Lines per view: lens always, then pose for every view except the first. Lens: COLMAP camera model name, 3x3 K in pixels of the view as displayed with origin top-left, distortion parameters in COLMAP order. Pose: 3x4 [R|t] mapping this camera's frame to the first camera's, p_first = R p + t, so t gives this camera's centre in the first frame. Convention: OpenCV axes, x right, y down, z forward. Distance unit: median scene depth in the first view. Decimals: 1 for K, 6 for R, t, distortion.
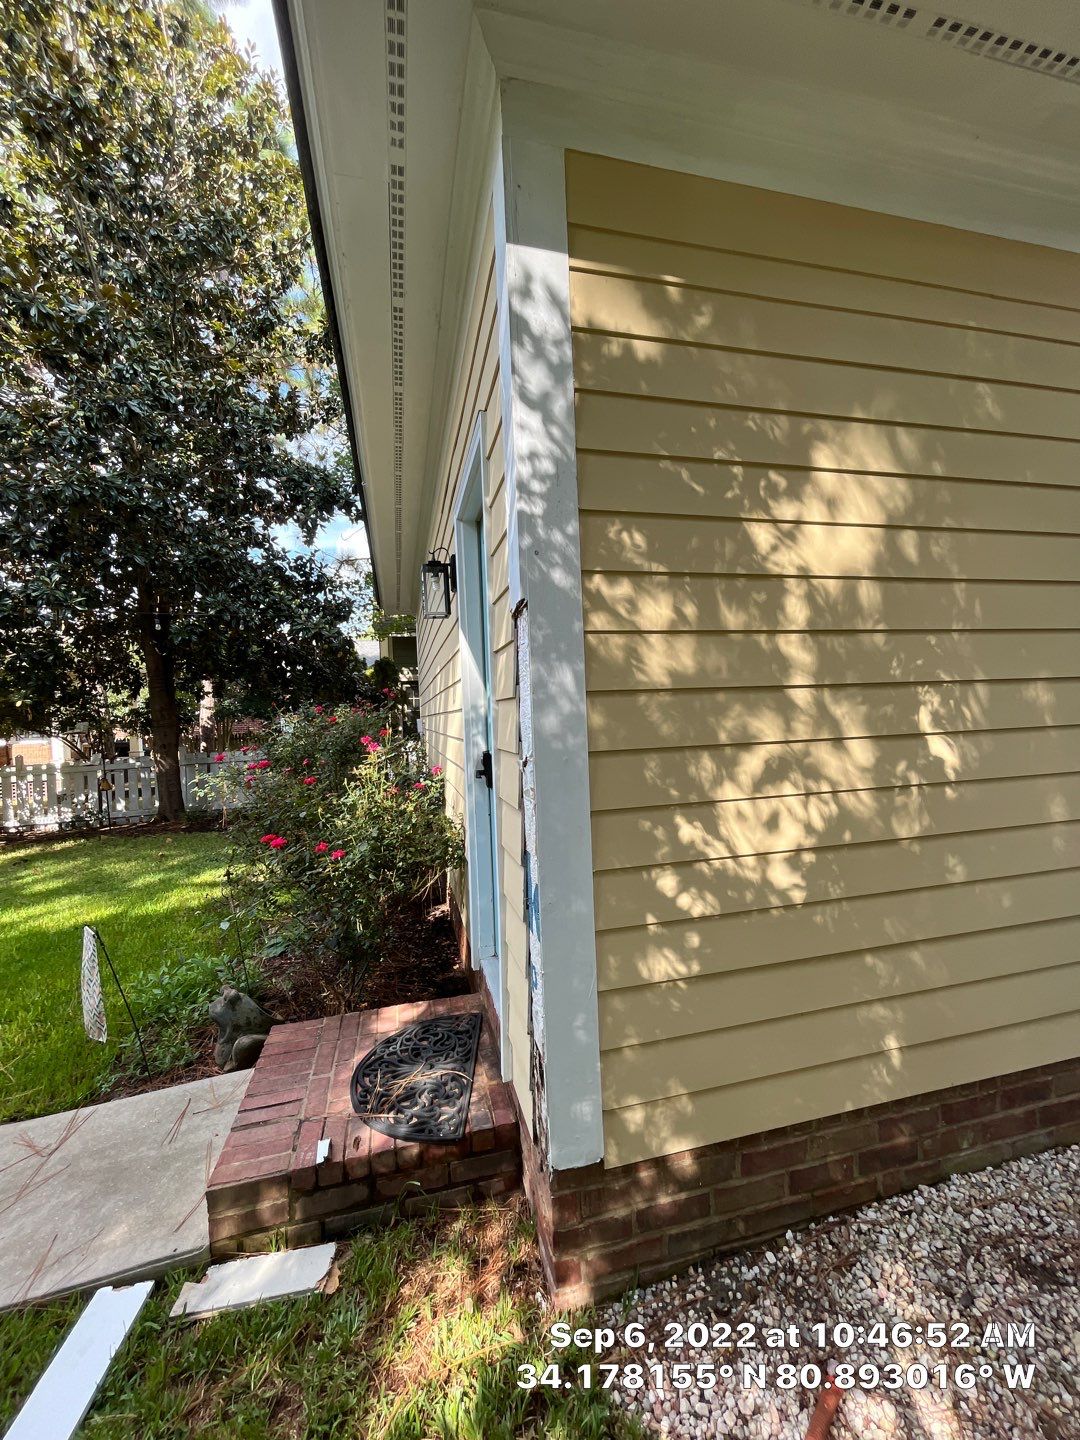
lens RADIAL K [[583.4, 0, 540.0], [0, 583.4, 720.0], [0, 0, 1]] dist [-0.001848, 0.000290]
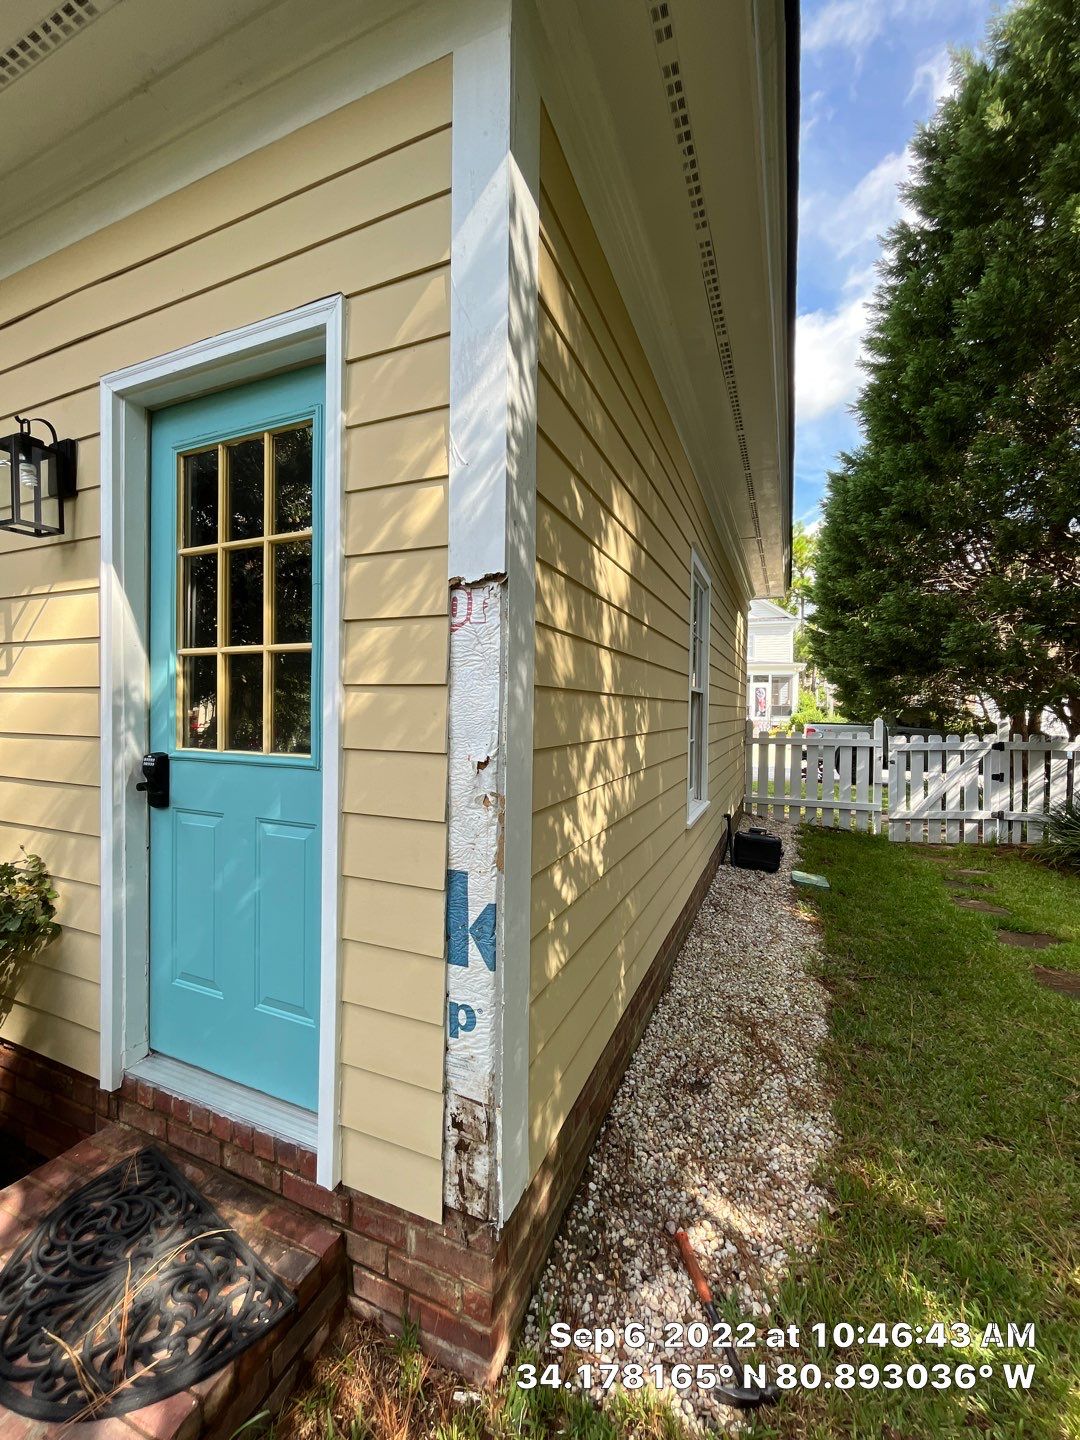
lens RADIAL K [[583.4, 0, 540.0], [0, 583.4, 720.0], [0, 0, 1]] dist [-0.001848, 0.000290]
pose [[0.594550, 0.032940, 0.803384, -0.614378], [-0.032881, 0.999321, -0.016639, 0.019293], [-0.803386, -0.016523, 0.595229, 0.402521]]
